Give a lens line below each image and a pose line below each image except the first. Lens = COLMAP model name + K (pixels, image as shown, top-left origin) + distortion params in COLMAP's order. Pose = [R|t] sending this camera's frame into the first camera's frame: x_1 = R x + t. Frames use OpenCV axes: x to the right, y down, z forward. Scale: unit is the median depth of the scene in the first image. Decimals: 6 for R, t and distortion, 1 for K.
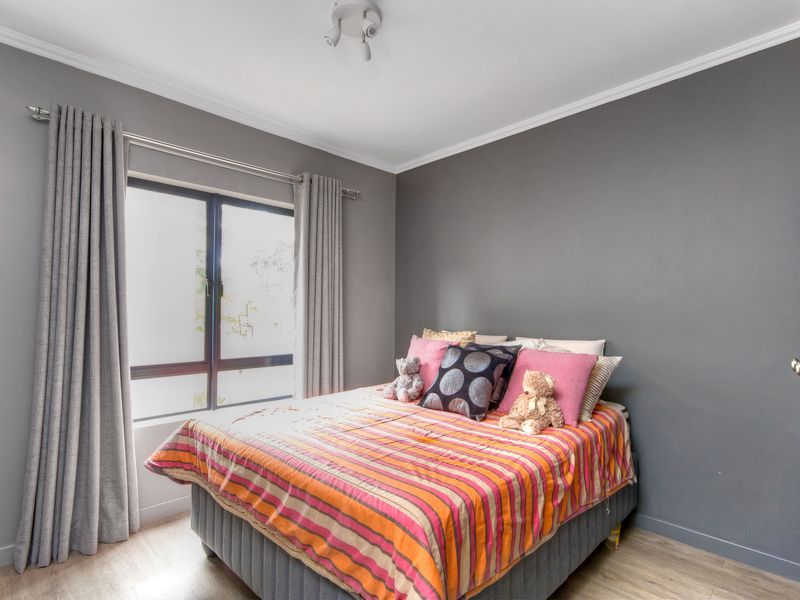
lens RADIAL K [[422.1, 0, 404.7], [0, 422.1, 294.6], [0, 0, 1]] dist [-0.003756, 0.001457]
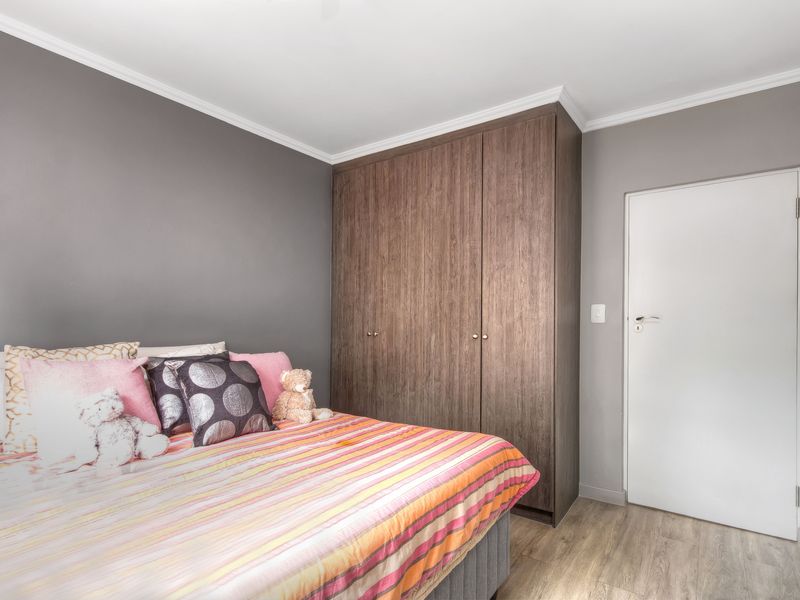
lens RADIAL K [[422.1, 0, 404.6], [0, 422.1, 307.7], [0, 0, 1]] dist [-0.003756, 0.001457]
pose [[-0.150956, 0.011149, 0.988478, -0.806632], [-0.047947, 0.998677, -0.018586, 0.022742], [-0.987377, -0.050200, -0.150222, 0.844410]]
